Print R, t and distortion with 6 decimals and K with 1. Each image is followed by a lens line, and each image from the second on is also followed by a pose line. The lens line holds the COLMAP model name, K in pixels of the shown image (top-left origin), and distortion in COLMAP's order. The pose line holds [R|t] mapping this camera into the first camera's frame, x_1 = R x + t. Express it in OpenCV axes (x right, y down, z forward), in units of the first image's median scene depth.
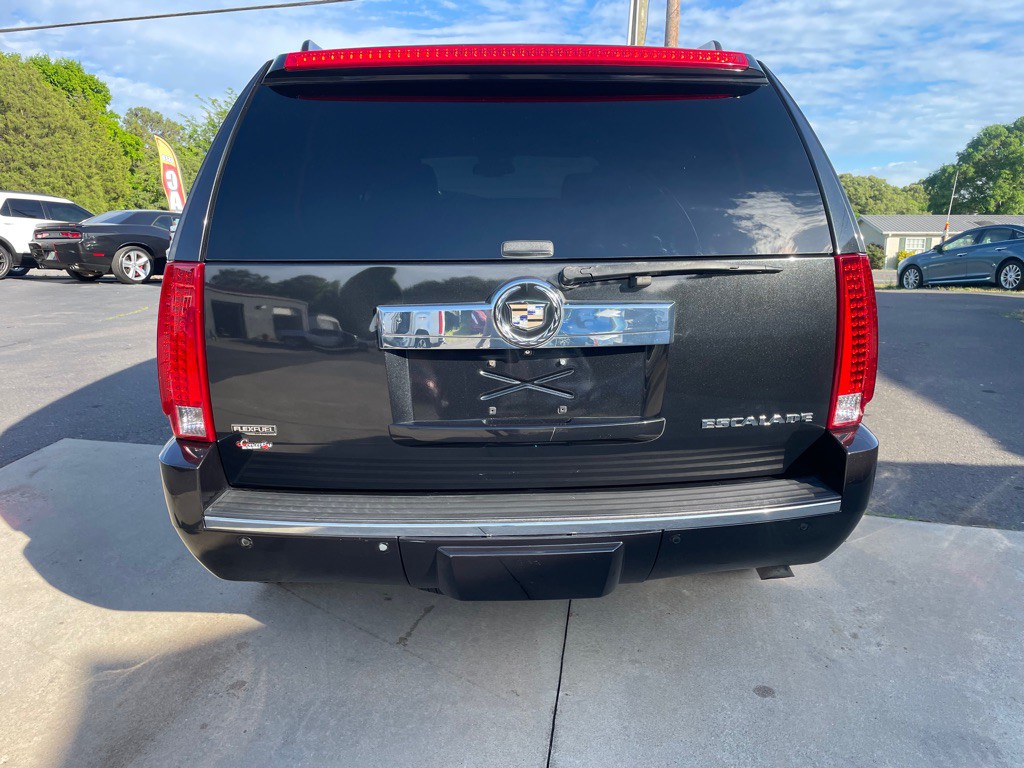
lens RADIAL K [[773.1, 0, 517.5], [0, 773.1, 384.6], [0, 0, 1]] dist [0.091595, -0.119262]
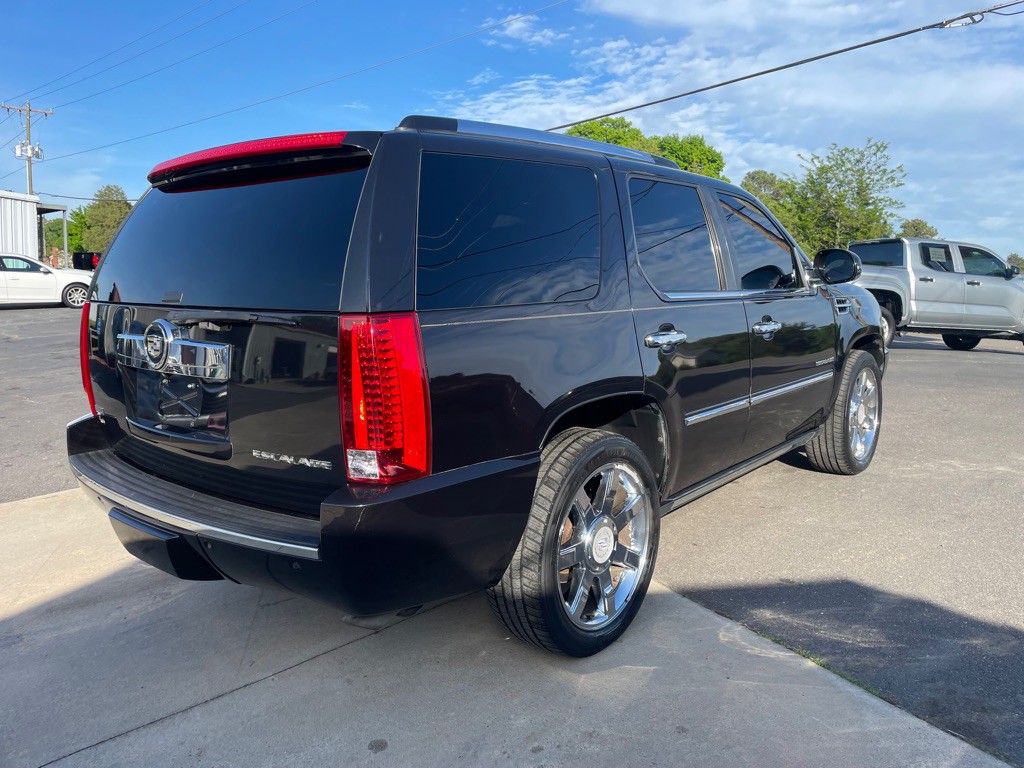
lens RADIAL K [[773.1, 0, 517.5], [0, 773.1, 384.6], [0, 0, 1]] dist [0.091595, -0.119262]
pose [[0.734202, 0.100759, -0.671413, 1.076036], [-0.144087, 0.989524, -0.009064, -0.079732], [0.663466, 0.103396, 0.741028, 0.334388]]
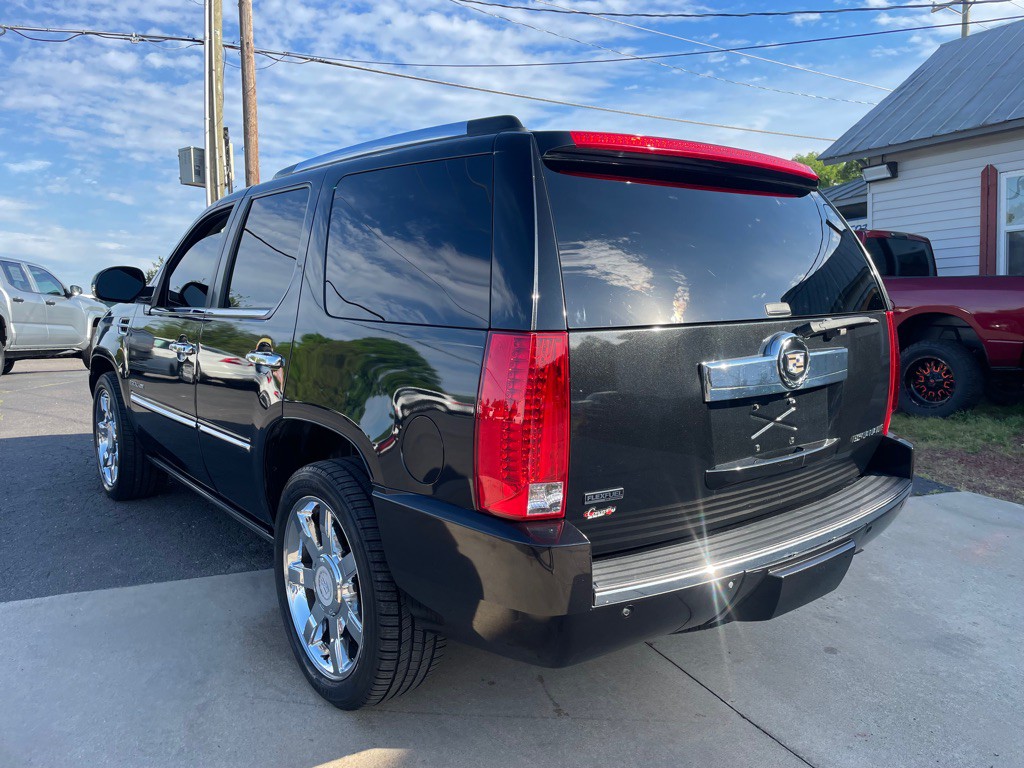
lens RADIAL K [[777.4, 0, 513.0], [0, 777.4, 376.6], [0, 0, 1]] dist [0.079449, -0.107680]
pose [[0.803542, -0.066327, 0.591542, -0.839463], [0.126901, 0.990015, -0.061375, -0.038458], [-0.581564, 0.124385, 0.803935, 0.214102]]
